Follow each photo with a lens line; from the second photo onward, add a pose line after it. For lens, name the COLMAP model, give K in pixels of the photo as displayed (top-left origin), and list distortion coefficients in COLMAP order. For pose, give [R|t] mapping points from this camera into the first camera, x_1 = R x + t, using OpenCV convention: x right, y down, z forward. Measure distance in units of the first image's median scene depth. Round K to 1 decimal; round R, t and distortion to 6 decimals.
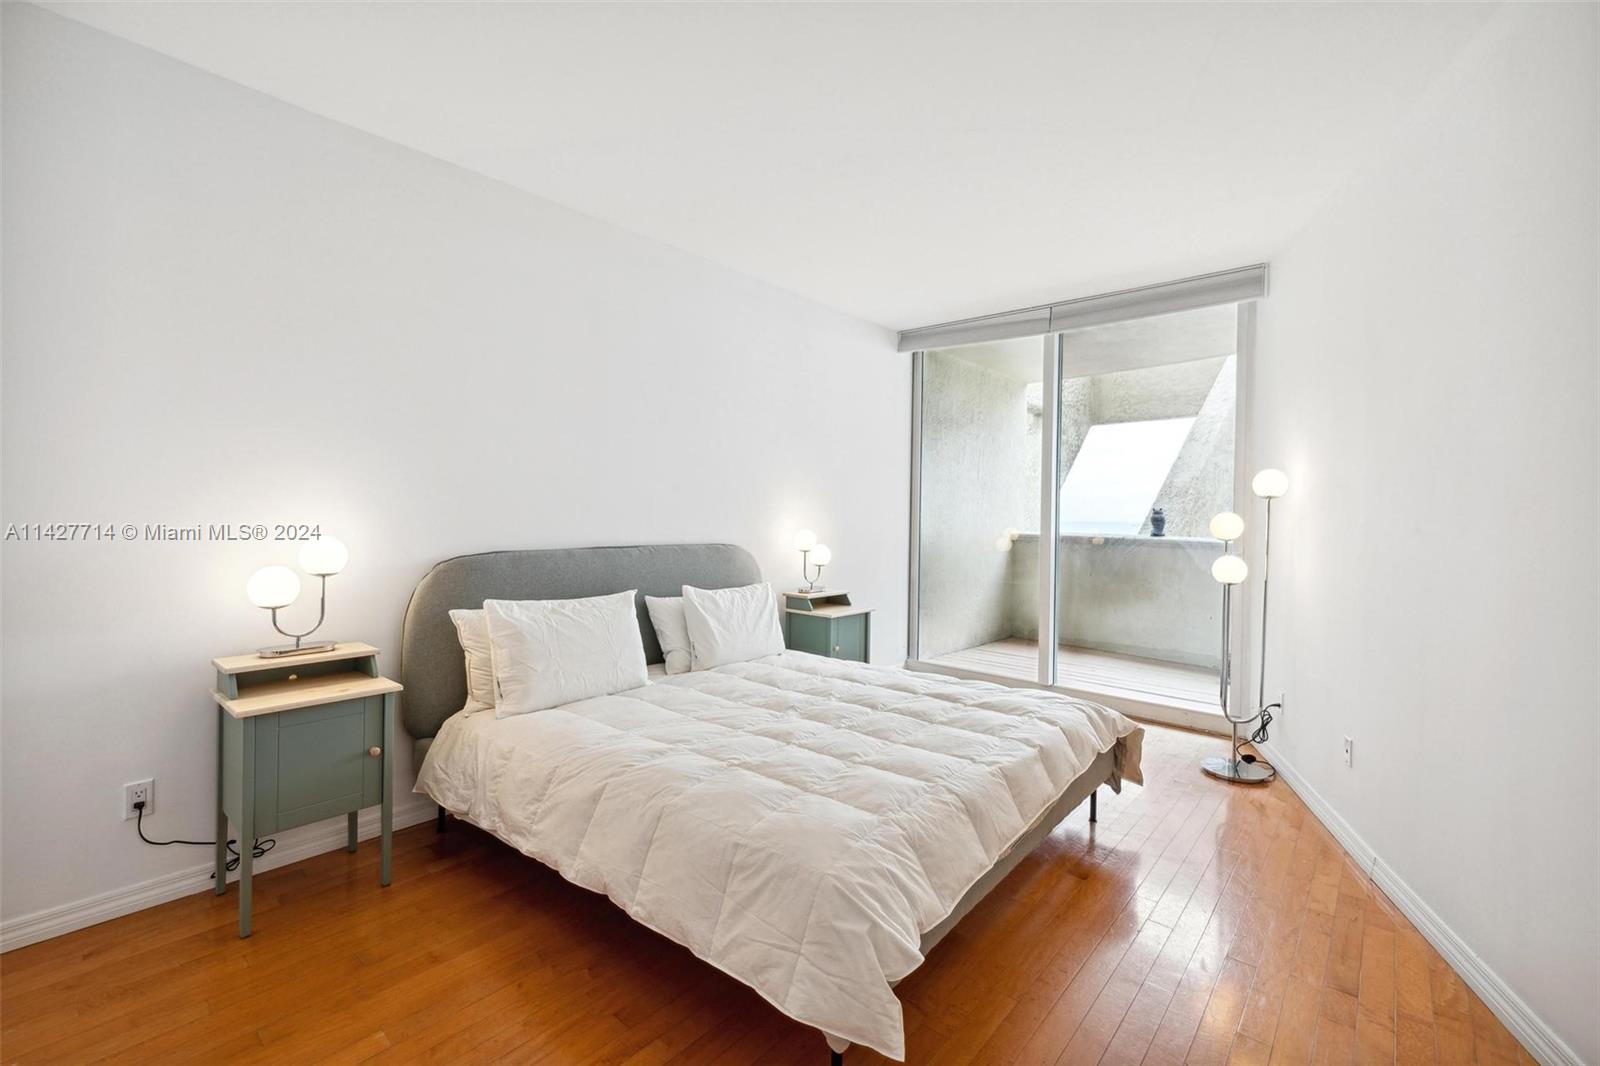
lens RADIAL K [[688.5, 0, 790.3], [0, 688.5, 539.6], [0, 0, 1]] dist [0.003651, 0.000728]
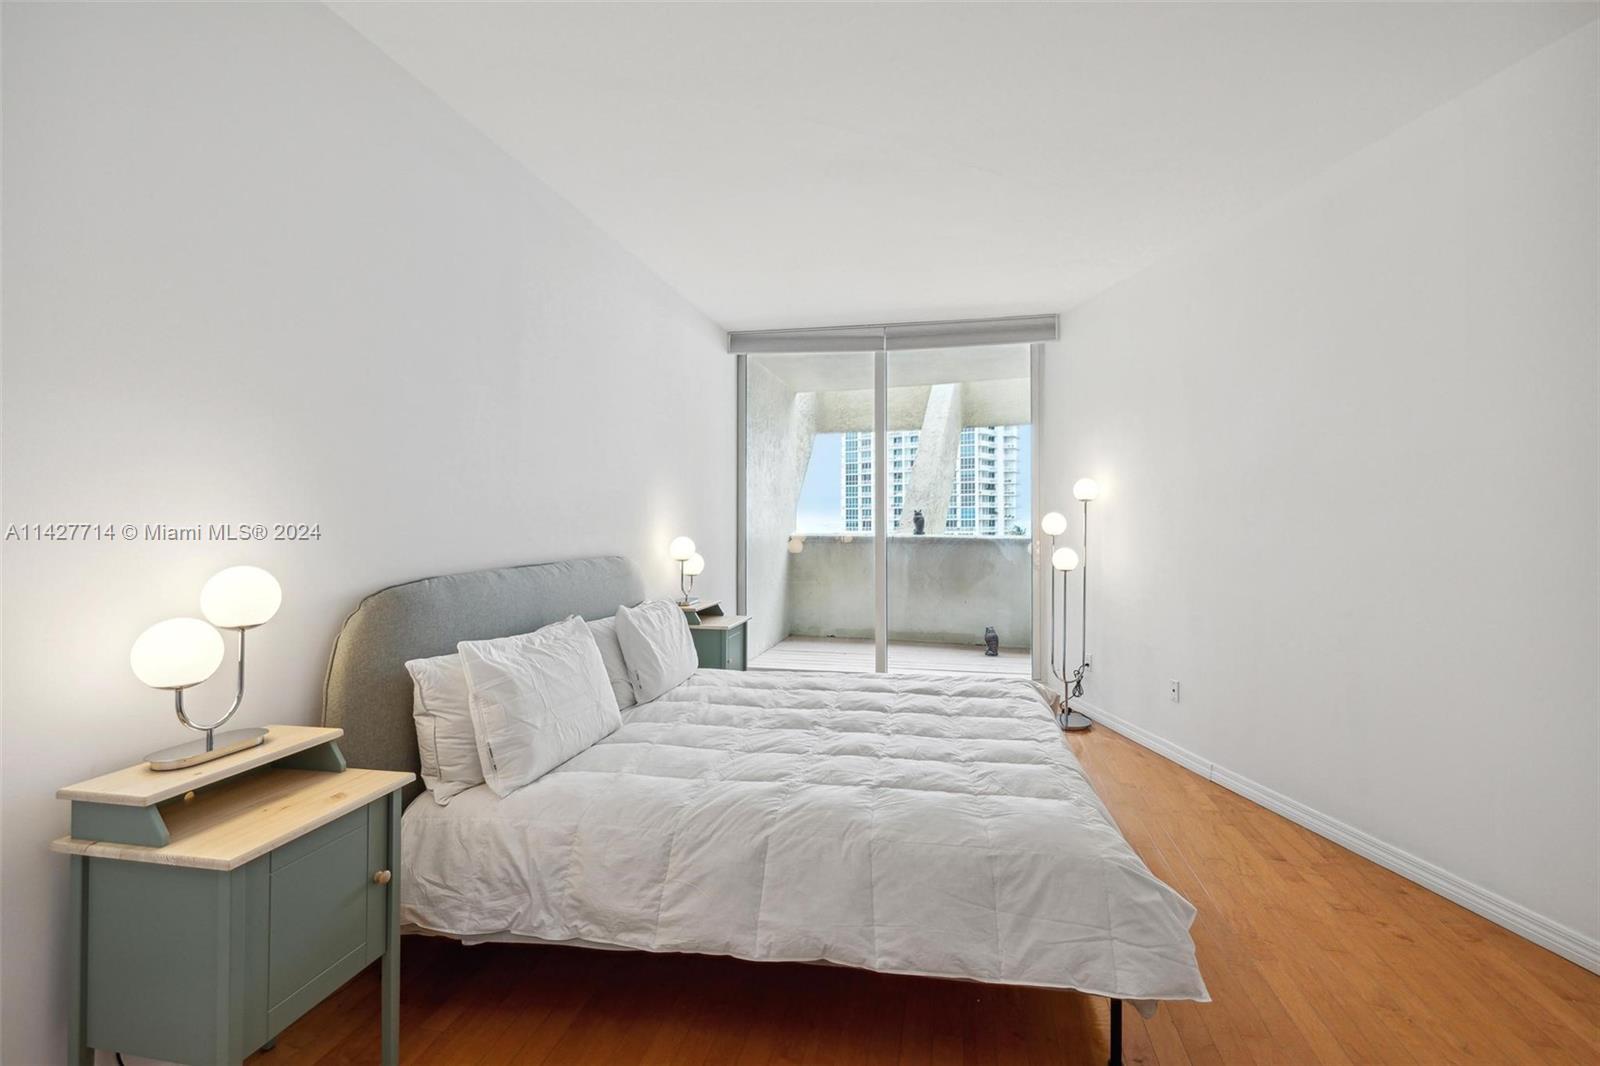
lens RADIAL K [[714.9, 0, 792.6], [0, 714.9, 524.3], [0, 0, 1]] dist [0.000281, -0.000063]
pose [[0.871755, -0.020234, 0.489524, -0.516528], [0.033639, 0.999261, -0.018603, -0.013900], [-0.488786, 0.032685, 0.871791, 0.149555]]
